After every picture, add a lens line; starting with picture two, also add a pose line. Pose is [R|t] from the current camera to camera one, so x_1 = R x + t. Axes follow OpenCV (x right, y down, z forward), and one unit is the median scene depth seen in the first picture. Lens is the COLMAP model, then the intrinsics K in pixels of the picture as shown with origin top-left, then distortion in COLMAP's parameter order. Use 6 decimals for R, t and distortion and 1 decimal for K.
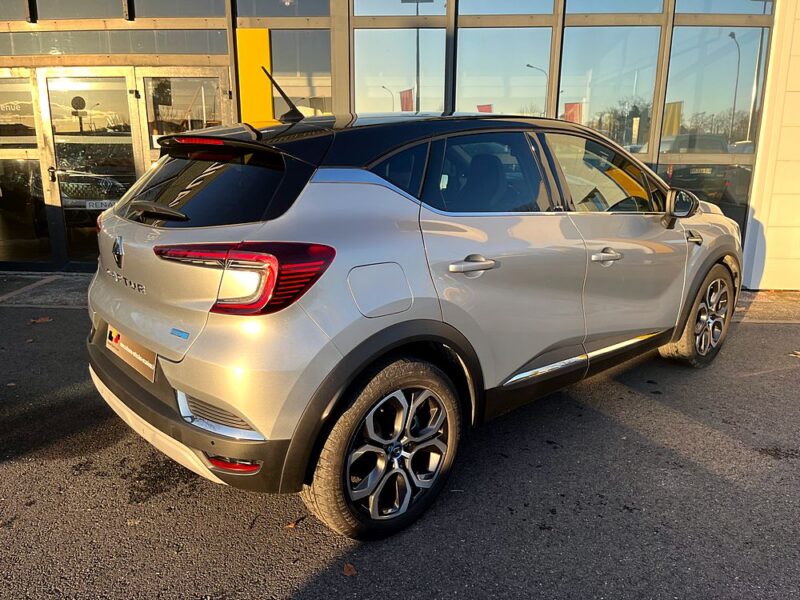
lens RADIAL K [[615.7, 0, 393.0], [0, 615.7, 301.1], [0, 0, 1]] dist [0.084397, -0.126754]
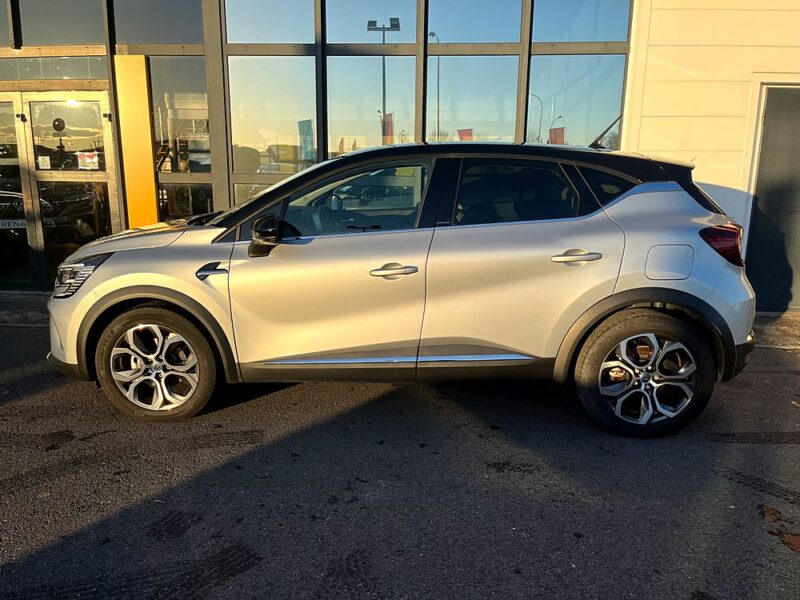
lens RADIAL K [[612.8, 0, 400.0], [0, 612.8, 300.0], [0, 0, 1]] dist [0.079247, -0.124310]
pose [[0.999965, 0.006093, -0.005749, 0.226818], [-0.006289, 0.999380, -0.034638, 0.003020], [0.005534, 0.034672, 0.999383, -0.014850]]
